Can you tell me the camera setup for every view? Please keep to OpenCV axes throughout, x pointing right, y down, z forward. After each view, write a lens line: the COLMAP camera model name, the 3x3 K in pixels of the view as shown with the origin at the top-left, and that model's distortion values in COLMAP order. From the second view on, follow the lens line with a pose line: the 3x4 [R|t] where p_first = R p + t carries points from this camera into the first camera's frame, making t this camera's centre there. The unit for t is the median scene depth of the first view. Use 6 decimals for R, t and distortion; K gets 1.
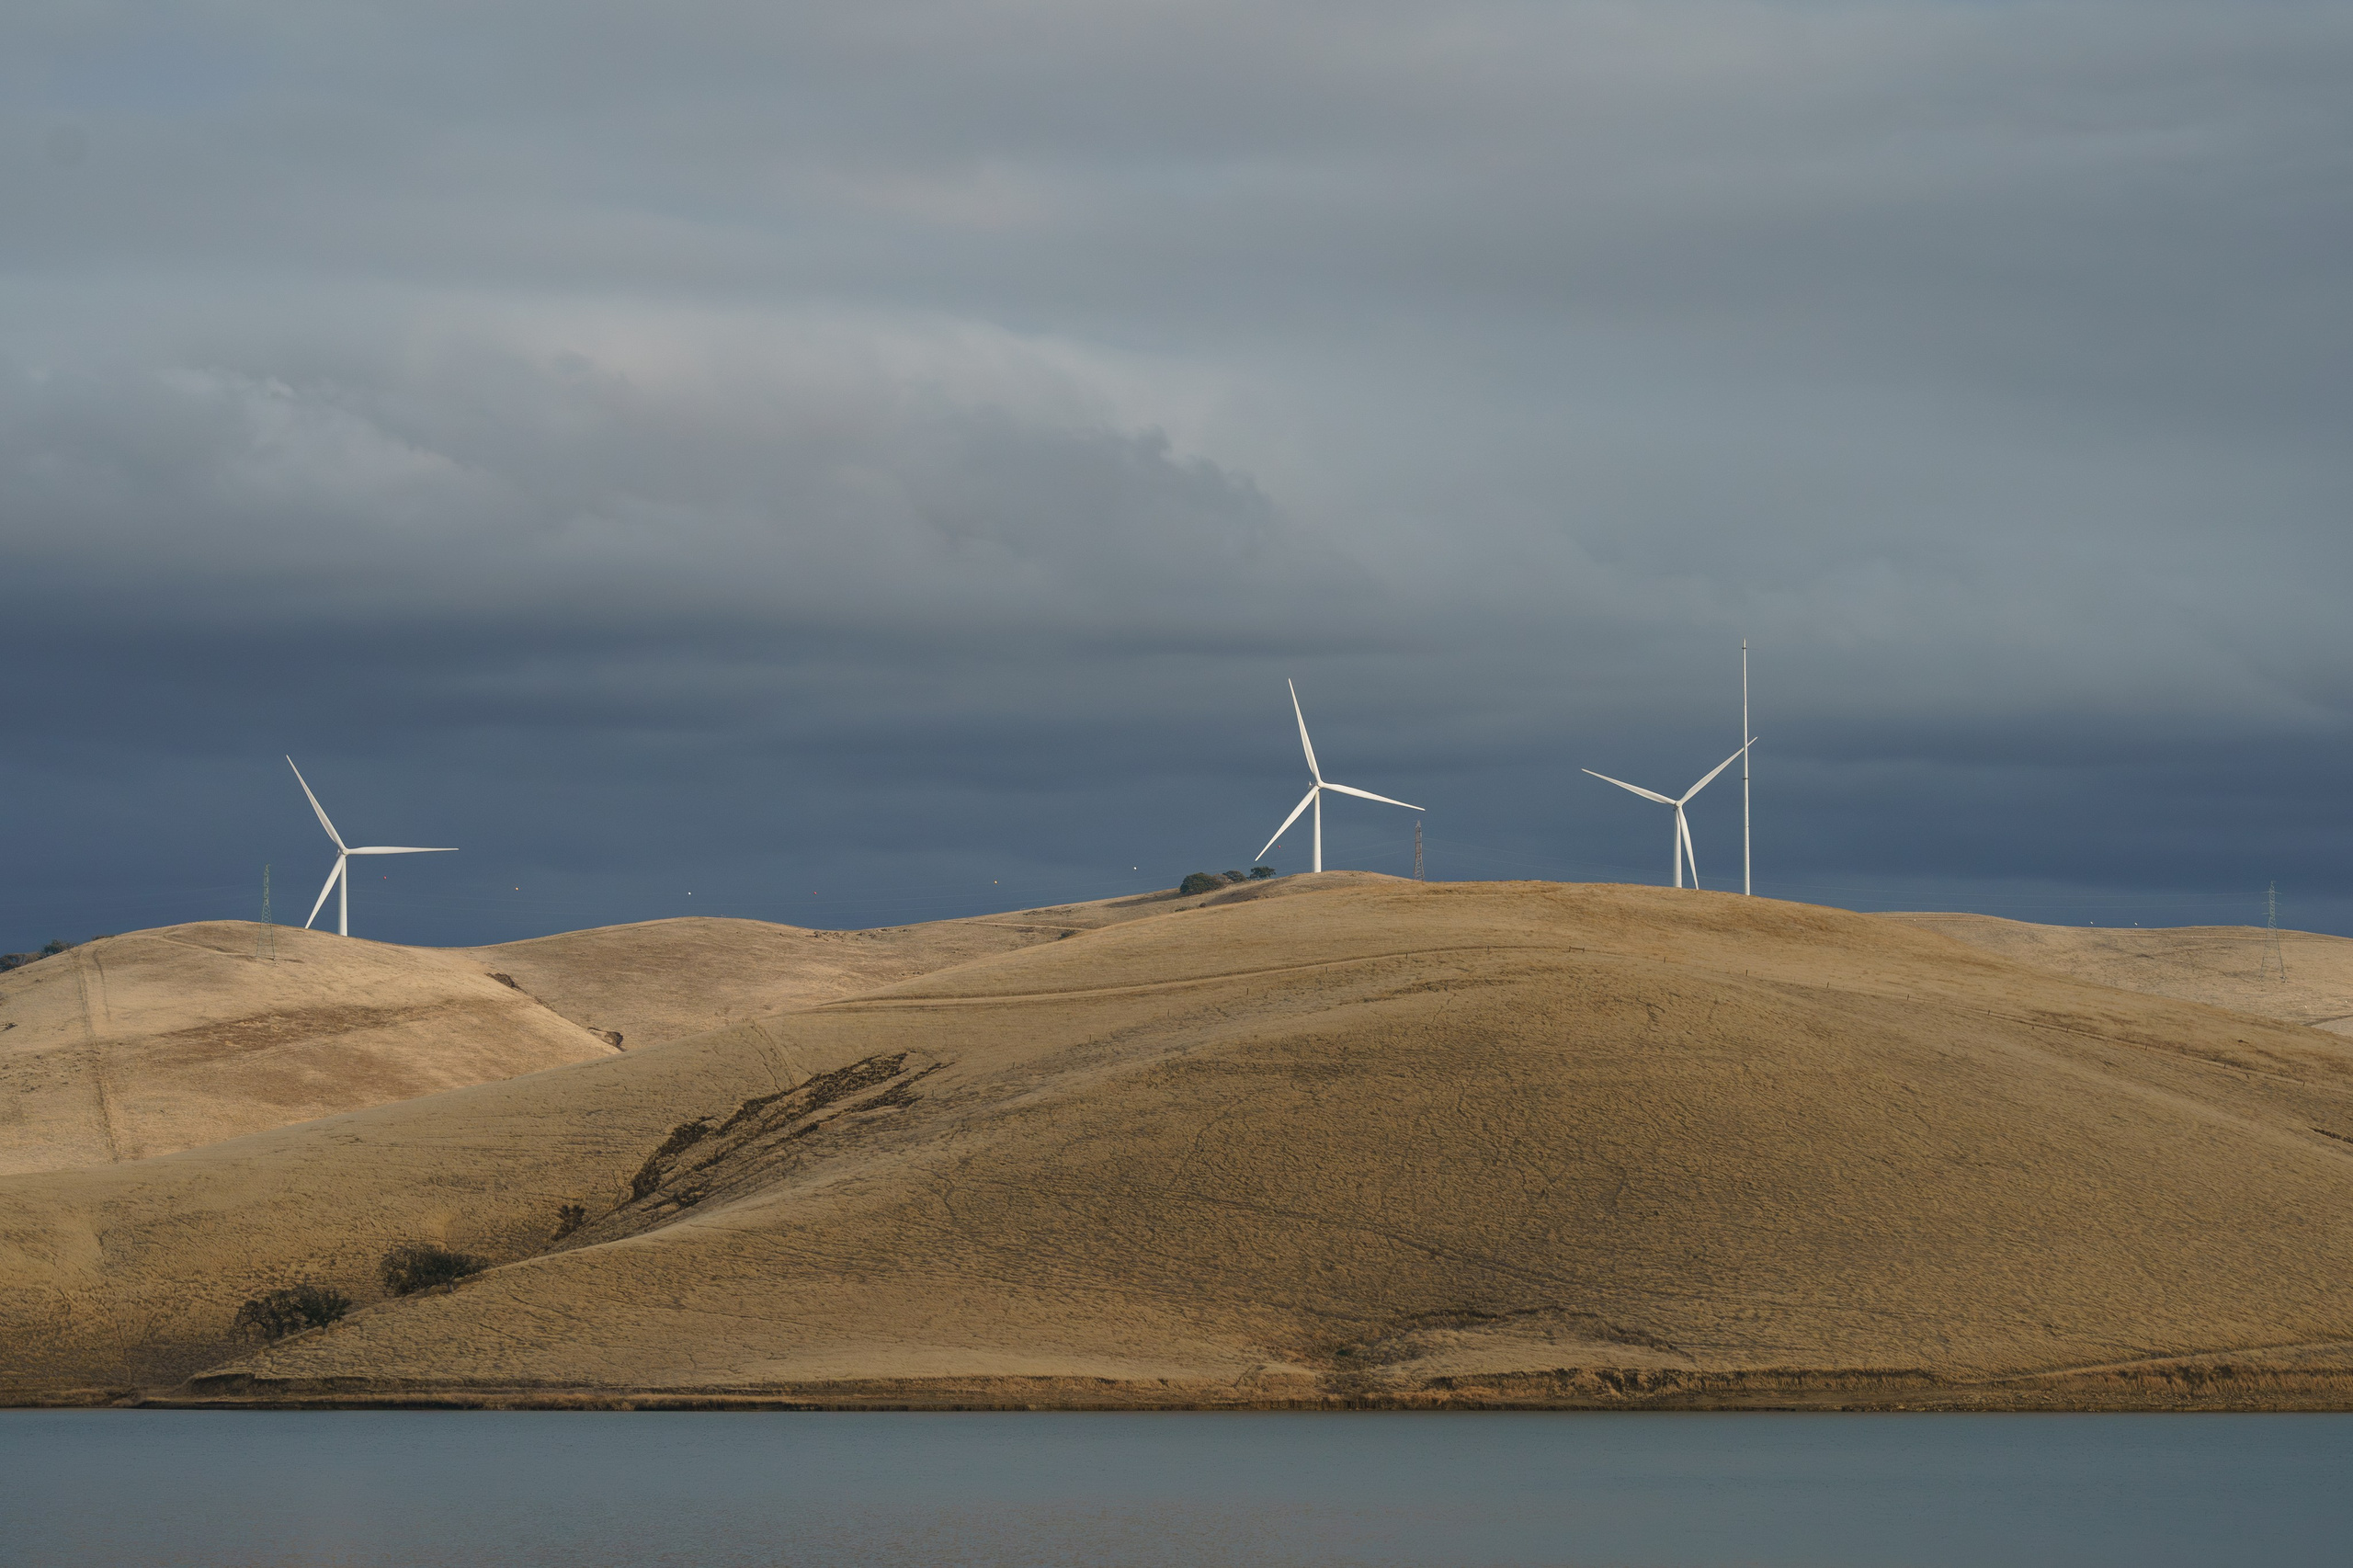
lens RADIAL K [[8792.8, 0, 1208.8], [0, 8792.8, 897.8], [0, 0, 1]] dist [0.322118, 1.335878]
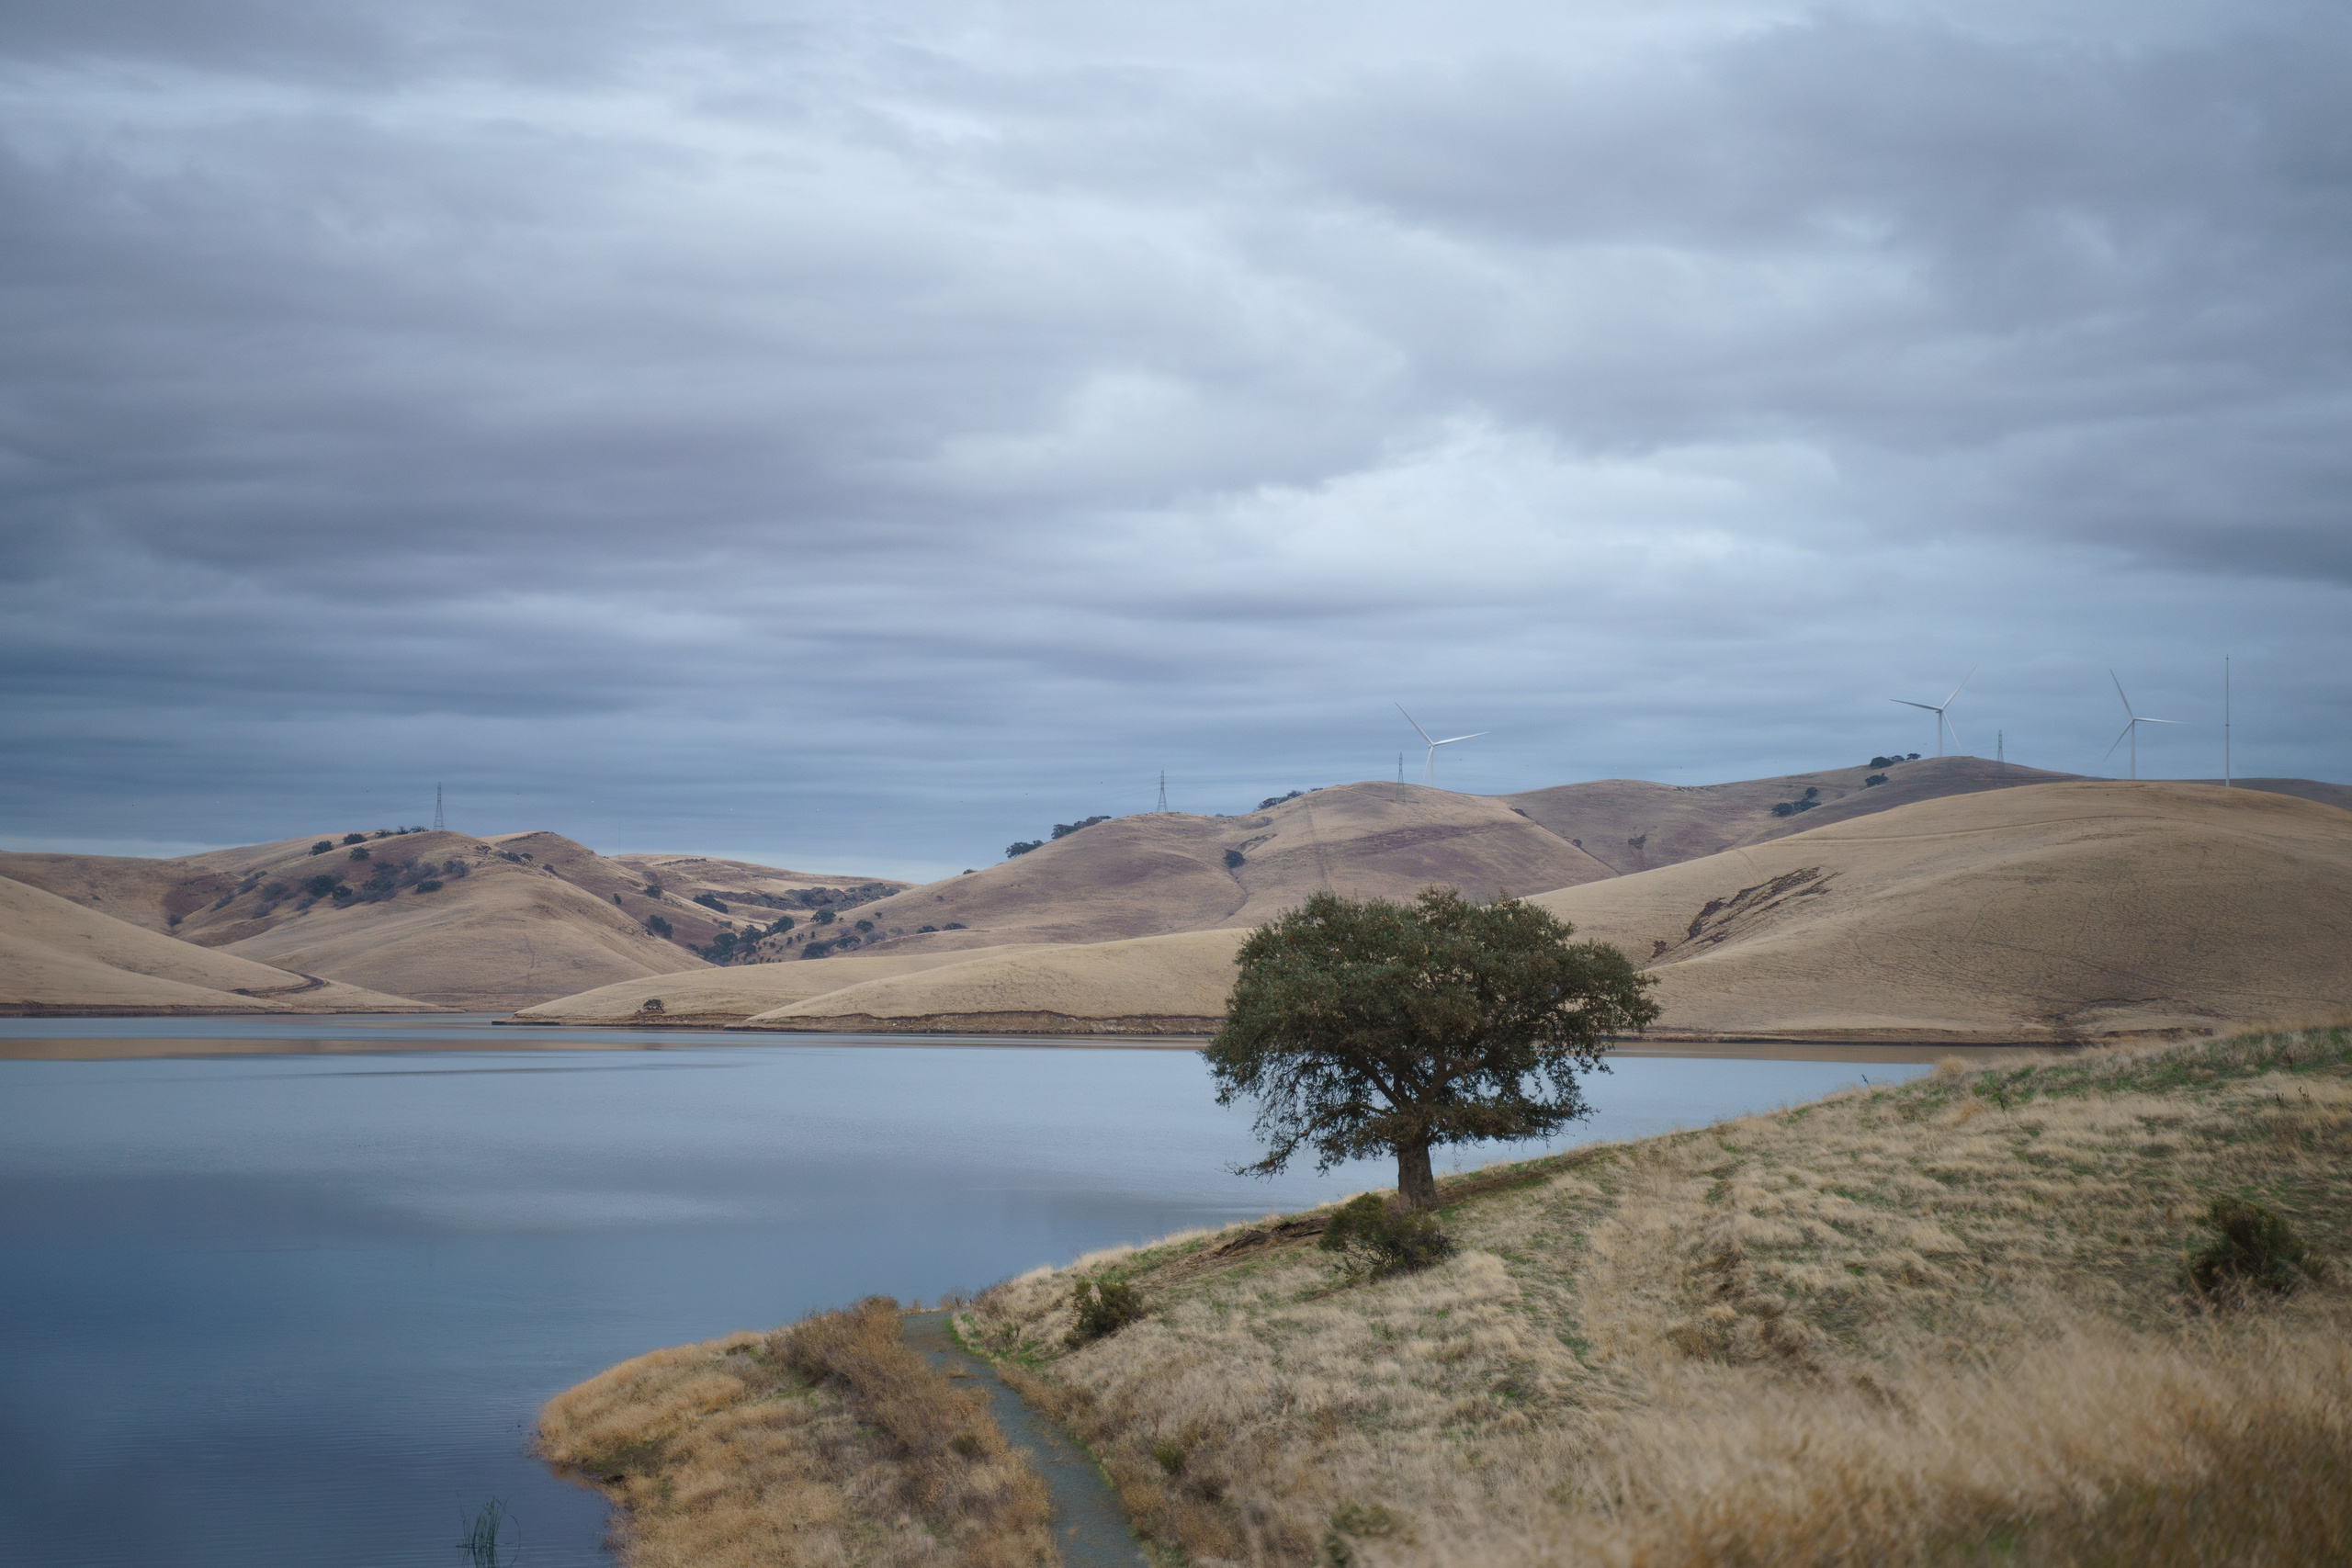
lens RADIAL K [[4805.3, 0, 1176.0], [0, 4805.3, 784.0], [0, 0, 1]] dist [0.224134, 0.036440]
pose [[0.992049, 0.001885, -0.125840, -0.044300], [-0.000877, 0.999967, 0.008065, -0.011283], [0.125851, -0.007890, 0.992018, -0.140238]]
